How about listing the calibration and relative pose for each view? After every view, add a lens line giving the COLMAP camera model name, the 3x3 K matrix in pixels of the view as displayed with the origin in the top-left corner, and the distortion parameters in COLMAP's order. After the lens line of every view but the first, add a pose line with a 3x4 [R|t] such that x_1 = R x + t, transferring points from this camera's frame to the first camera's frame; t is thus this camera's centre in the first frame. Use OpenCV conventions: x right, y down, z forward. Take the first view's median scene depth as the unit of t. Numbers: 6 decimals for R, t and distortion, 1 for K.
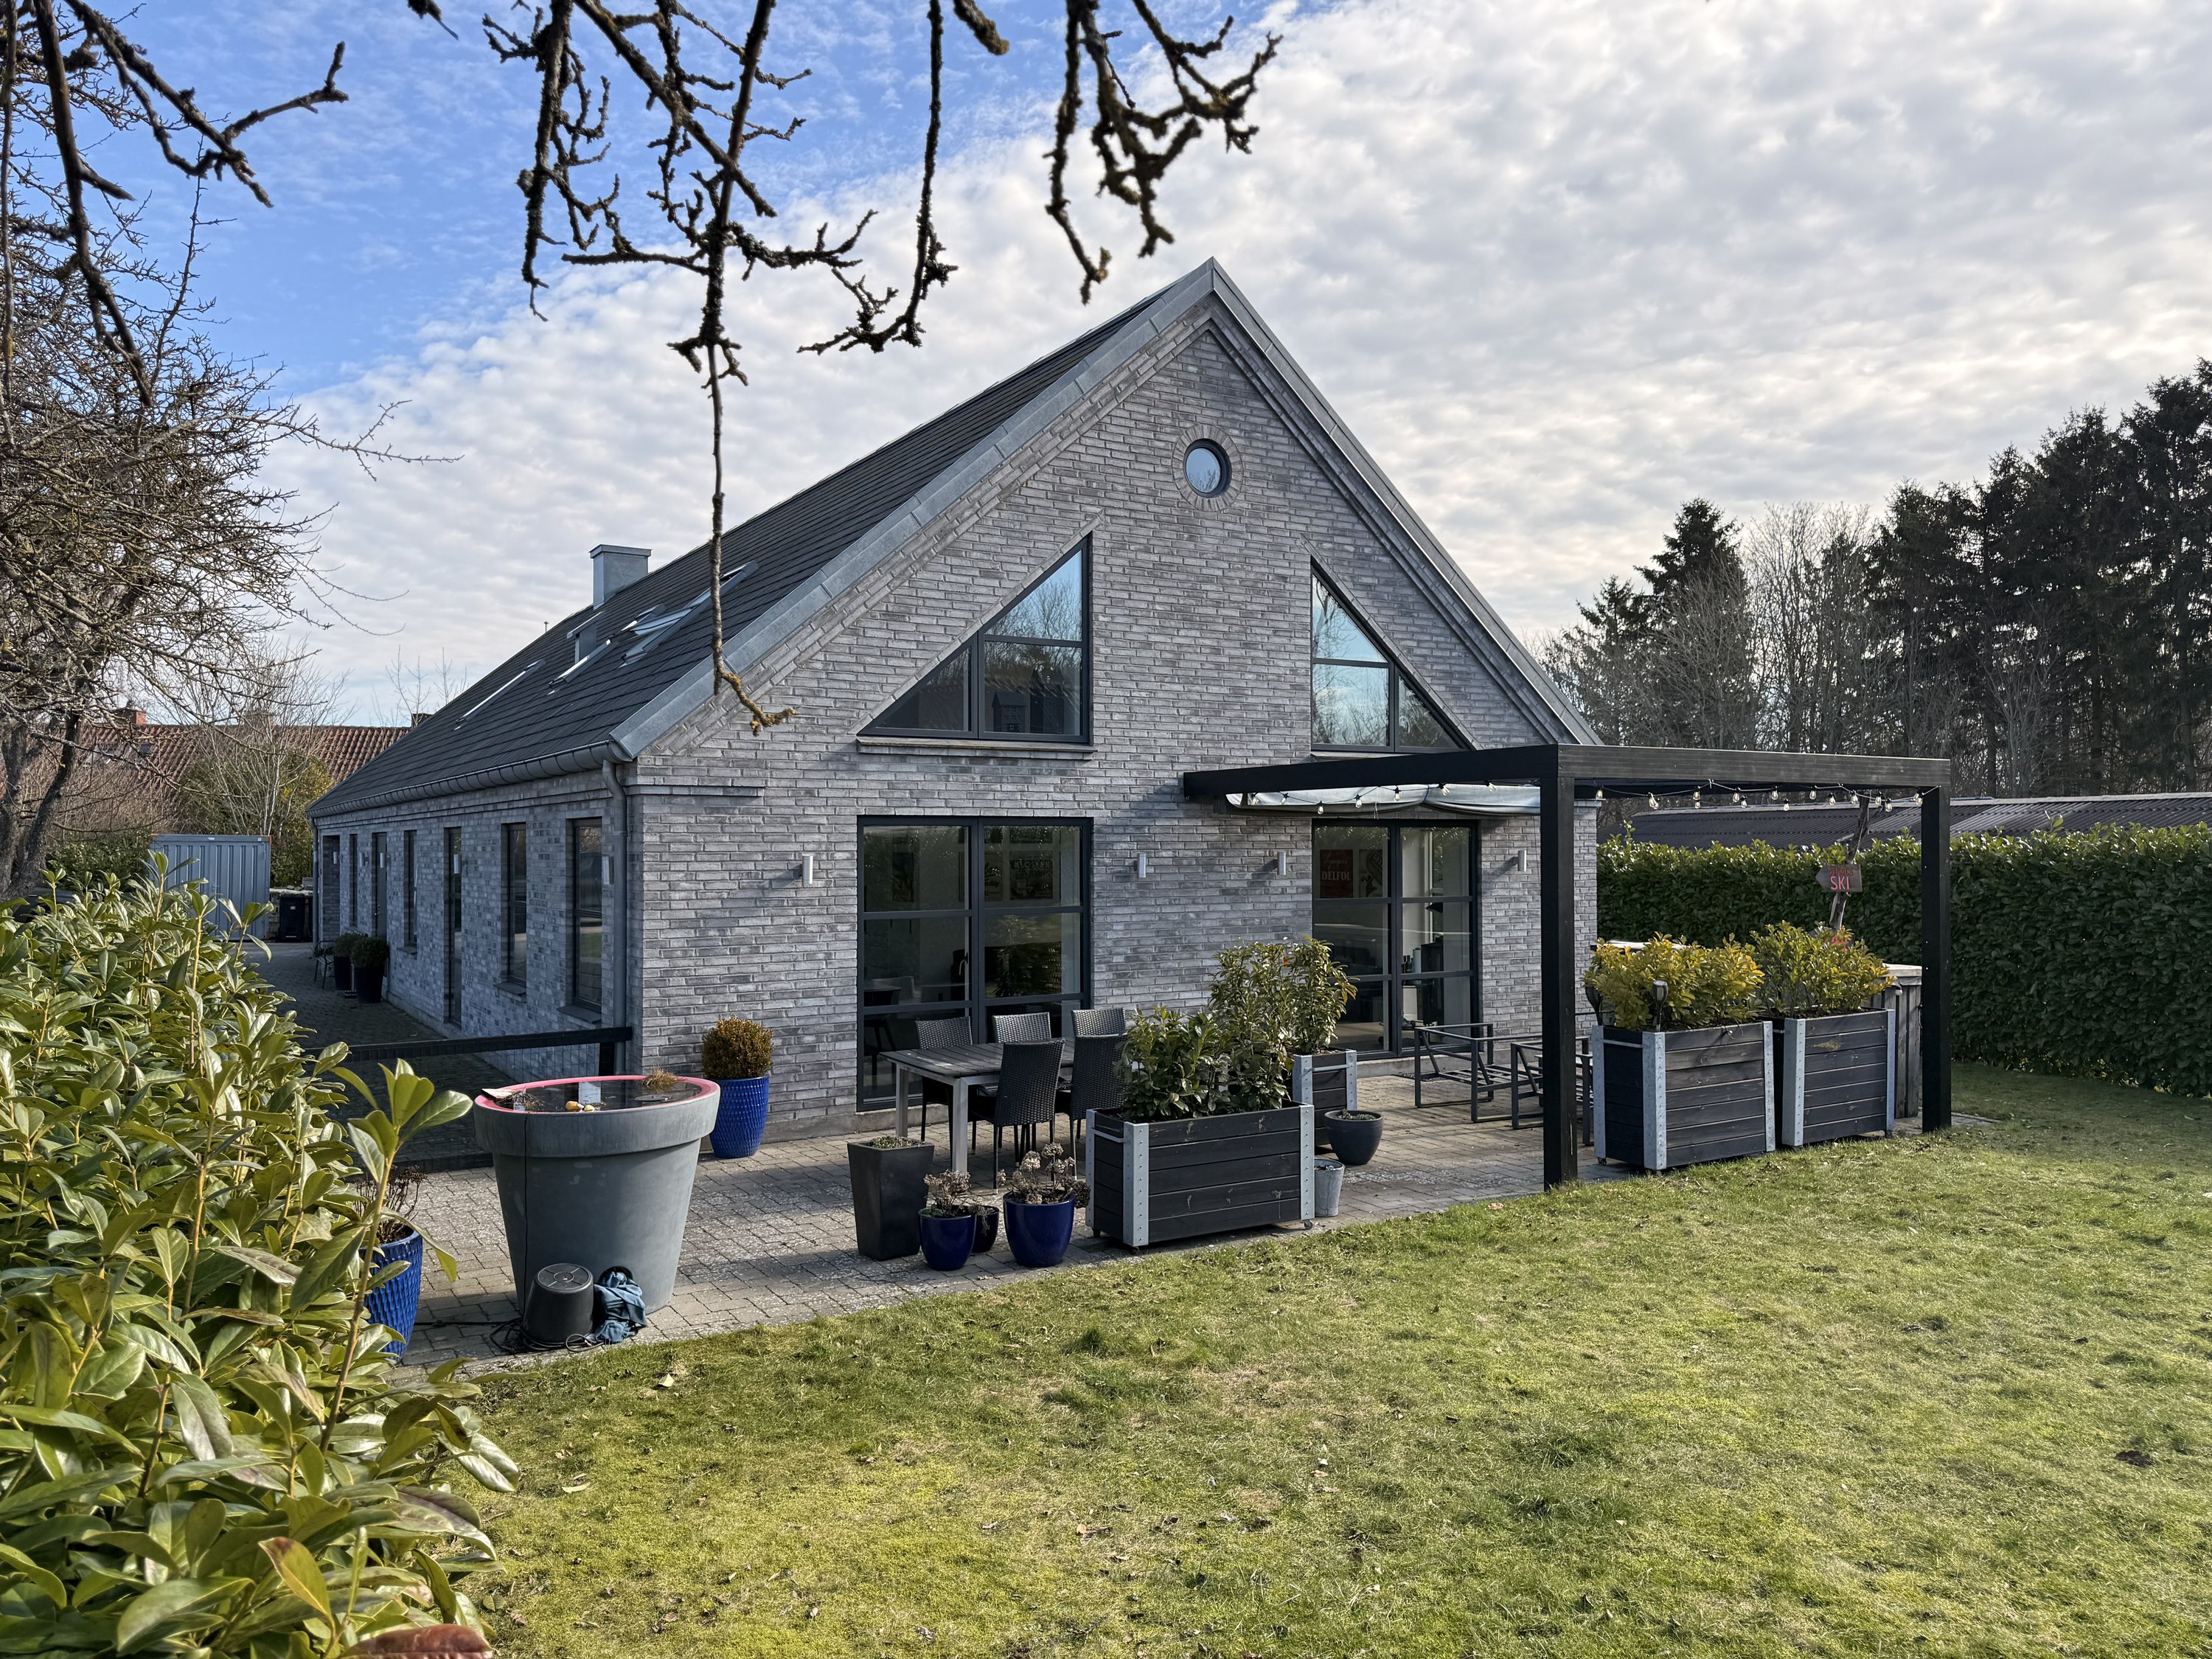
lens RADIAL K [[1543.1, 0, 1116.7], [0, 1543.1, 828.8], [0, 0, 1]] dist [0.139630, -0.244927]
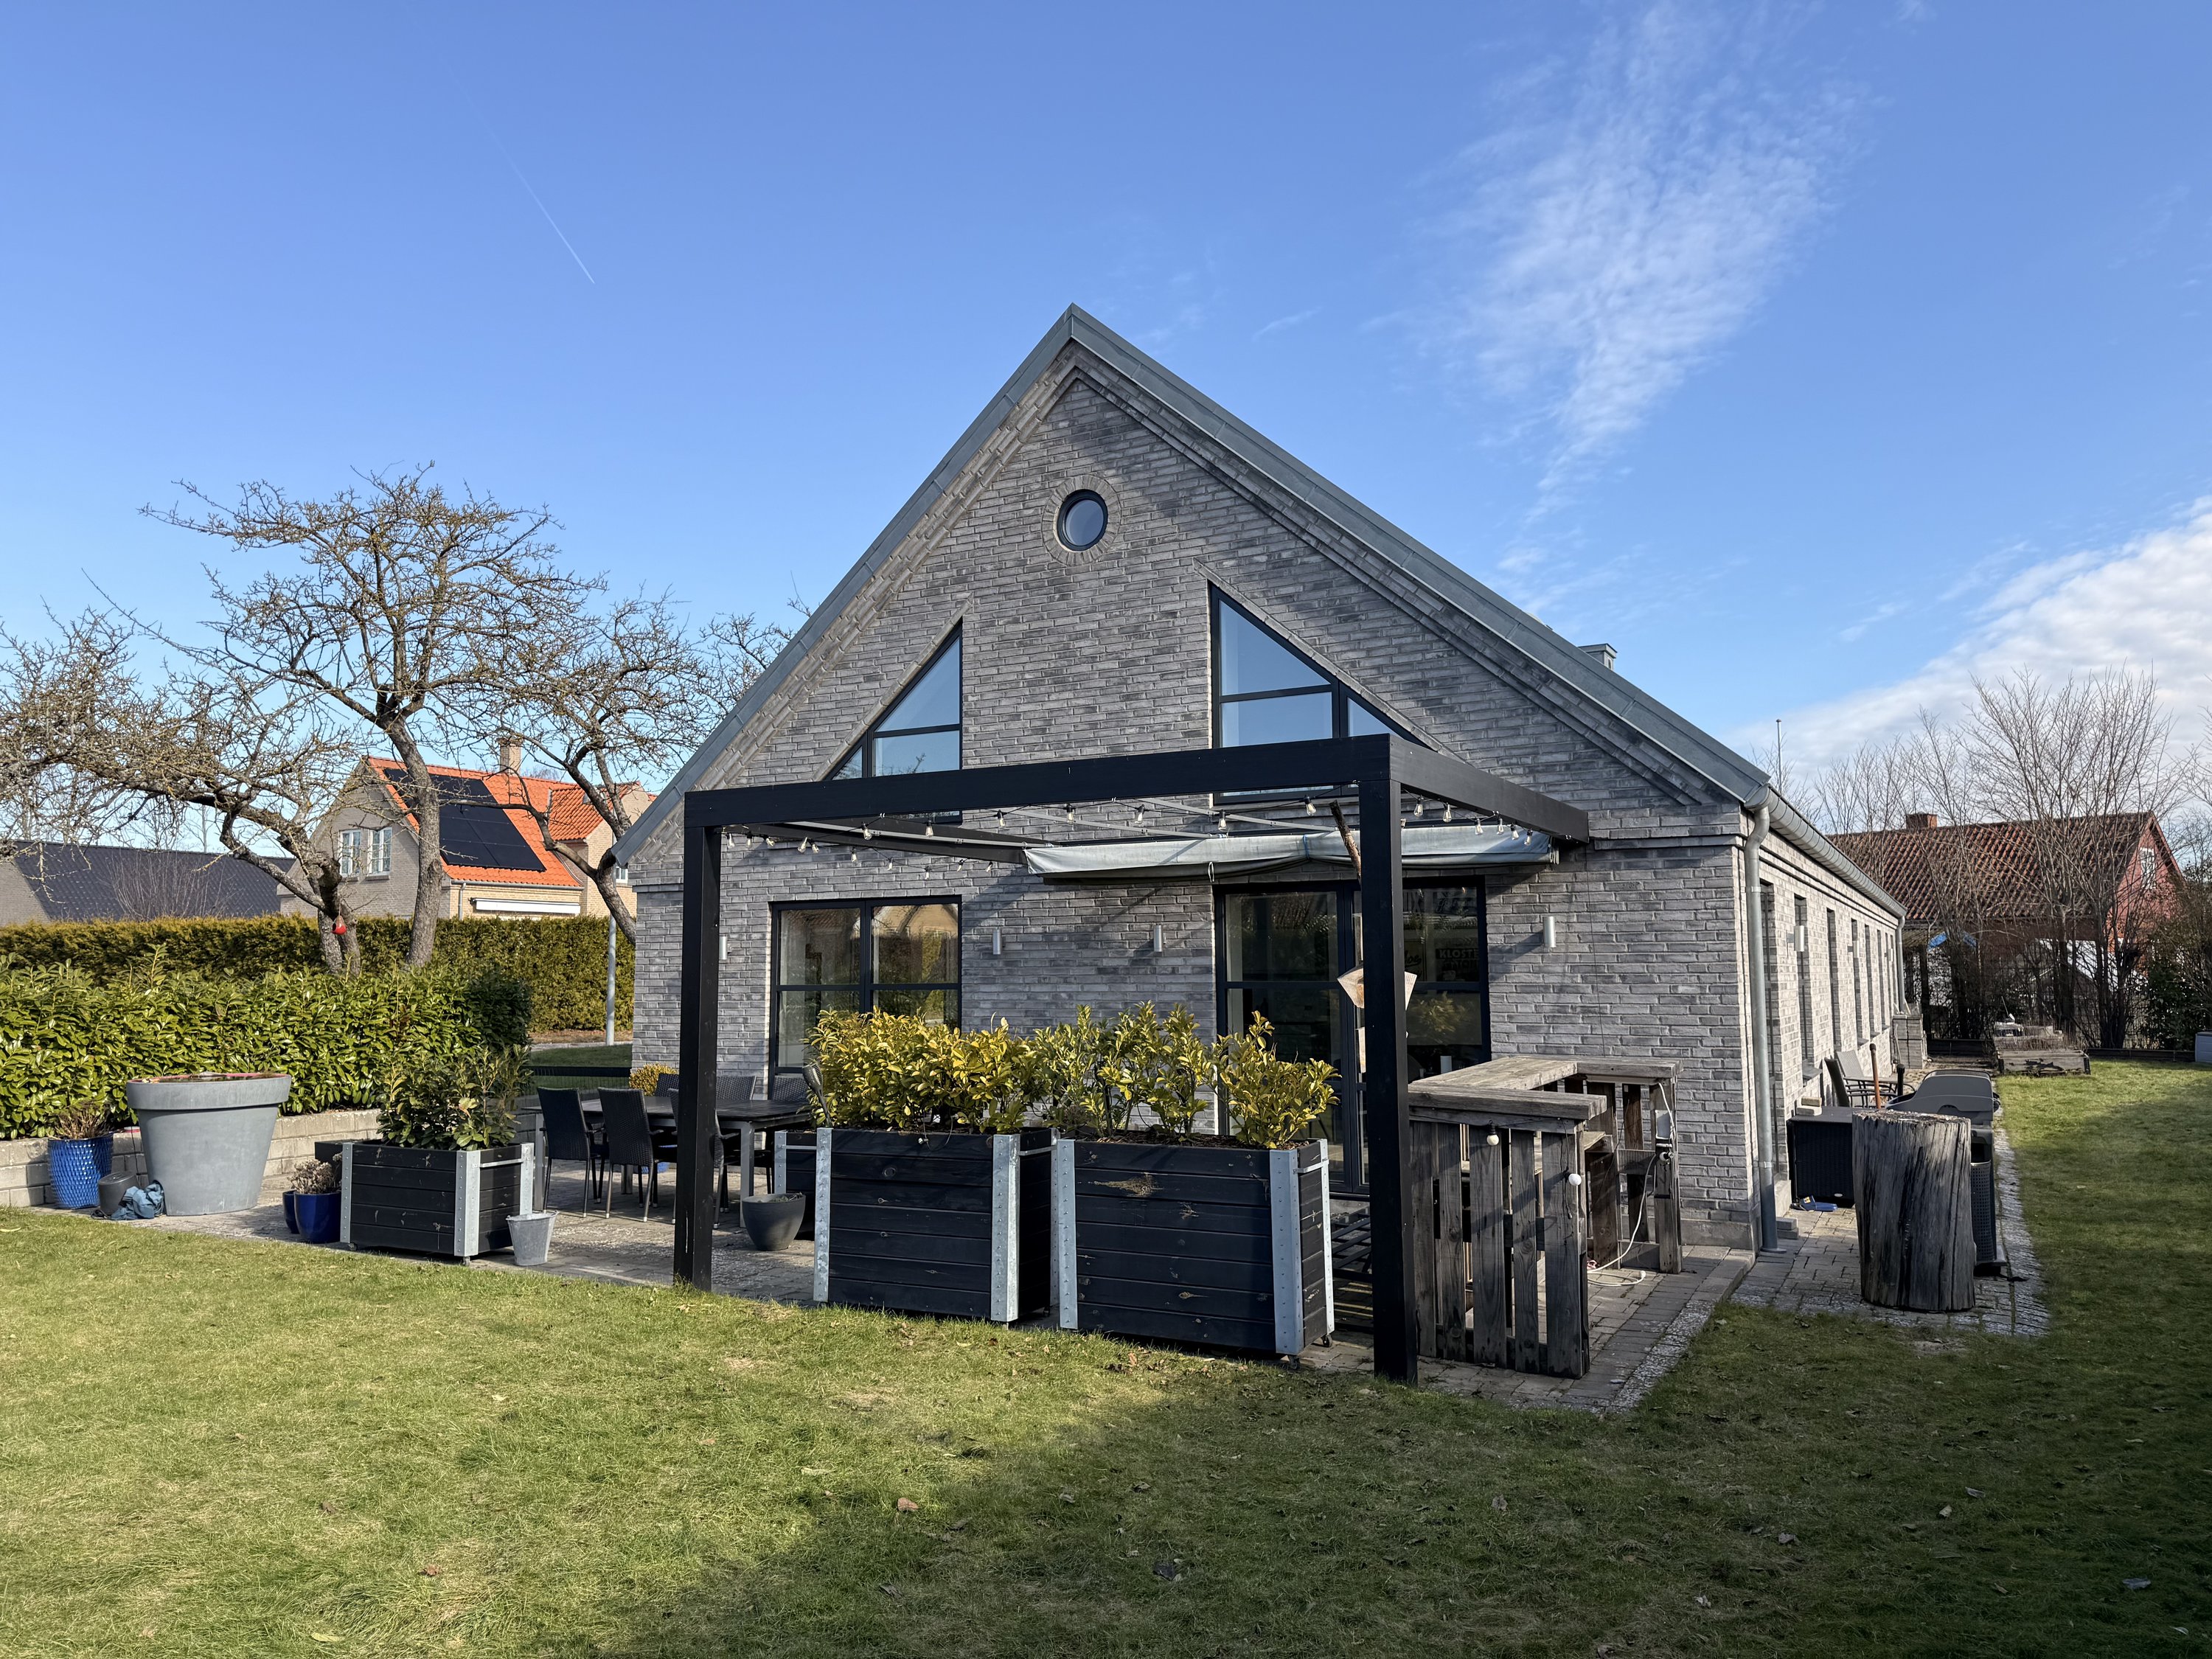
lens RADIAL K [[1573.6, 0, 1114.5], [0, 1573.6, 835.4], [0, 0, 1]] dist [0.109708, -0.133320]
pose [[0.484994, -0.080293, -0.870824, 0.996973], [0.009685, 0.996208, -0.086459, 0.047010], [0.874464, 0.033498, 0.483933, 0.628519]]
